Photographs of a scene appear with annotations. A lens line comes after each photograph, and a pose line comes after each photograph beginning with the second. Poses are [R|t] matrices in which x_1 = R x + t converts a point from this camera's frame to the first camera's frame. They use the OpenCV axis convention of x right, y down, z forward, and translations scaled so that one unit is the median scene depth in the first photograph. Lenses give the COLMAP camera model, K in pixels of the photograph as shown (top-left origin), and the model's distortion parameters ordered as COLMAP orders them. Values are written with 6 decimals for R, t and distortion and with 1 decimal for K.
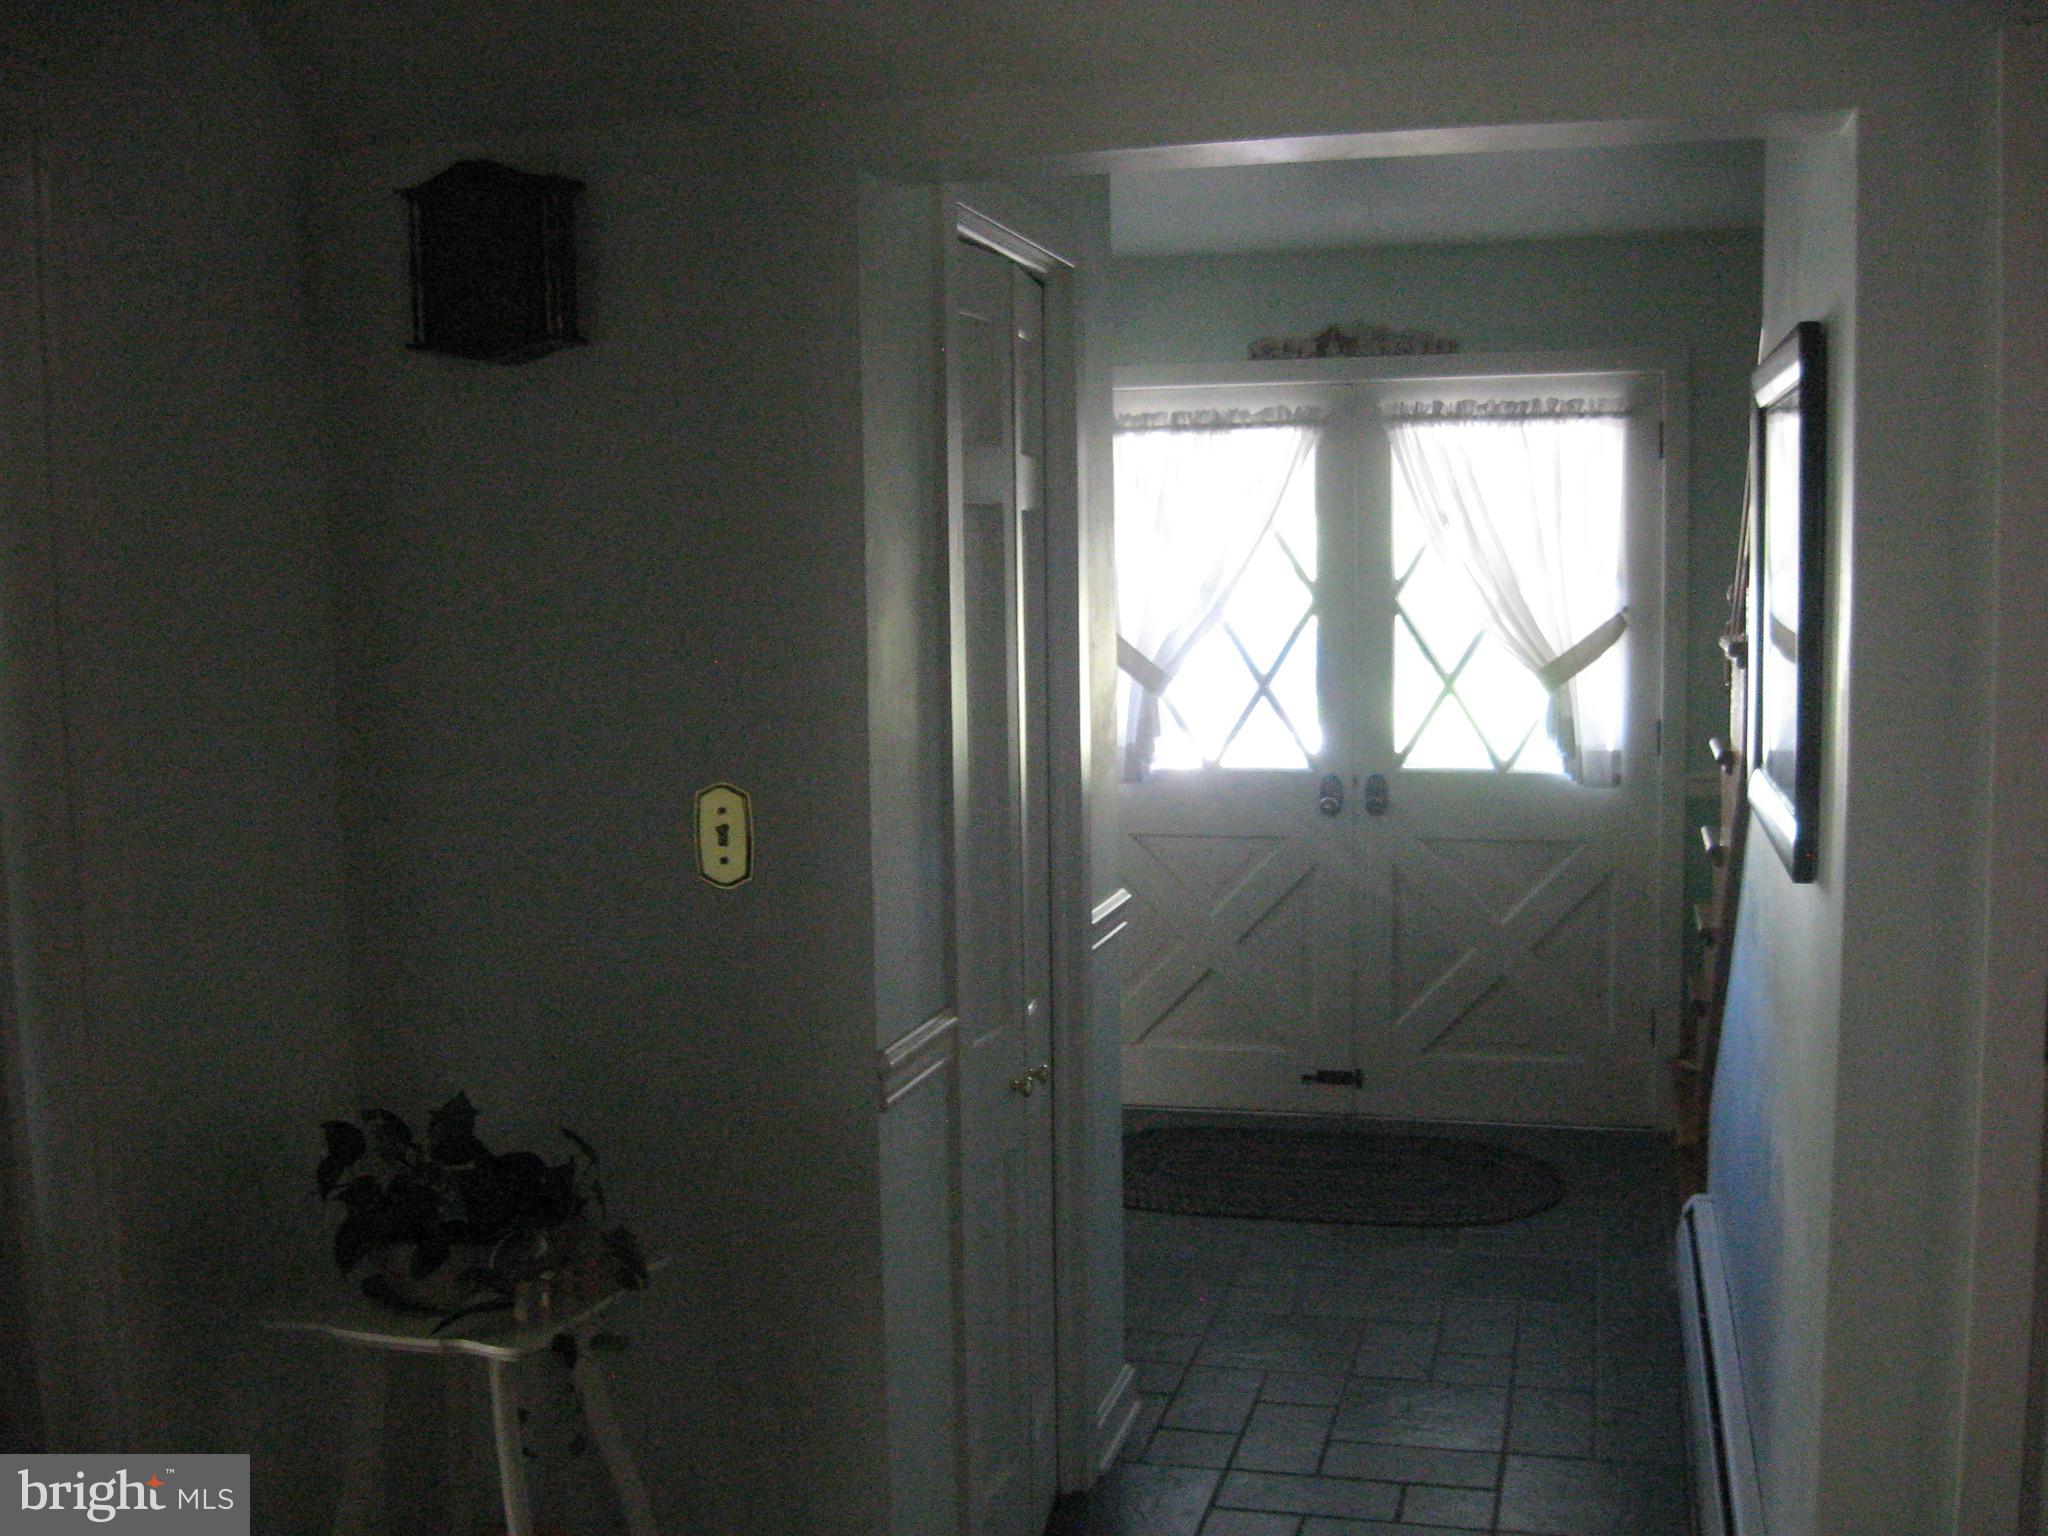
lens RADIAL K [[2100.1, 0, 1037.7], [0, 2100.1, 789.2], [0, 0, 1]] dist [-0.119590, 0.000000]
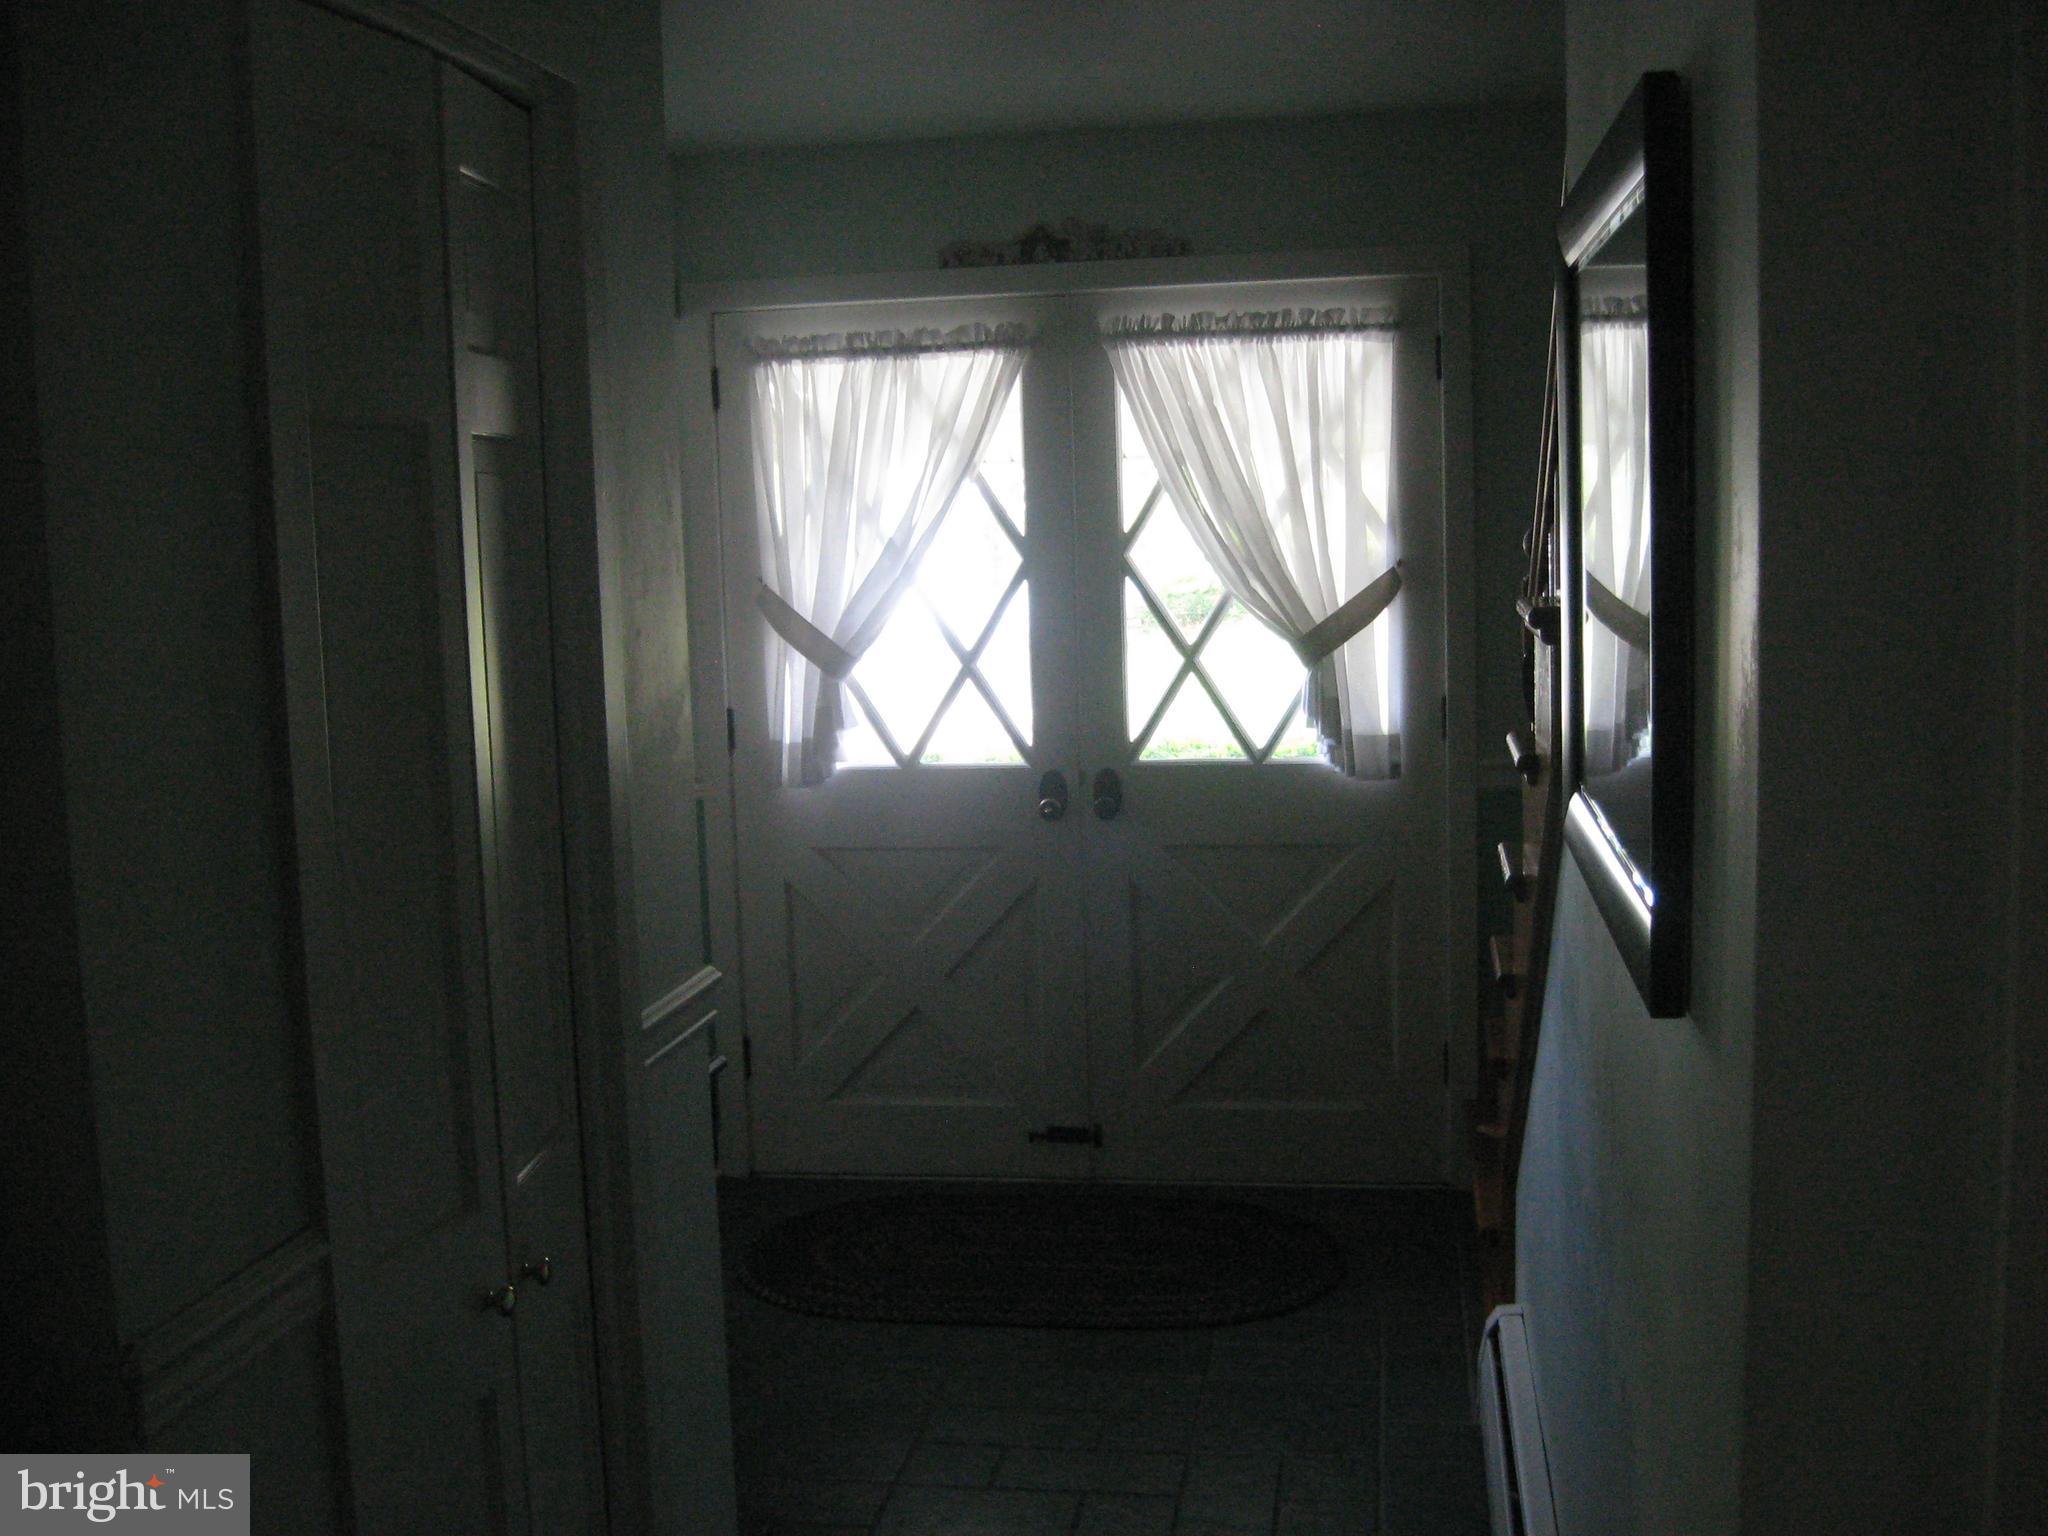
lens RADIAL K [[2100.1, 0, 1009.7], [0, 2100.1, 748.6], [0, 0, 1]] dist [-0.119590, 0.000000]
pose [[0.996420, -0.024059, 0.081044, 0.058838], [0.024117, 0.999709, 0.000258, -0.016989], [-0.081027, 0.001698, 0.996710, 0.184162]]
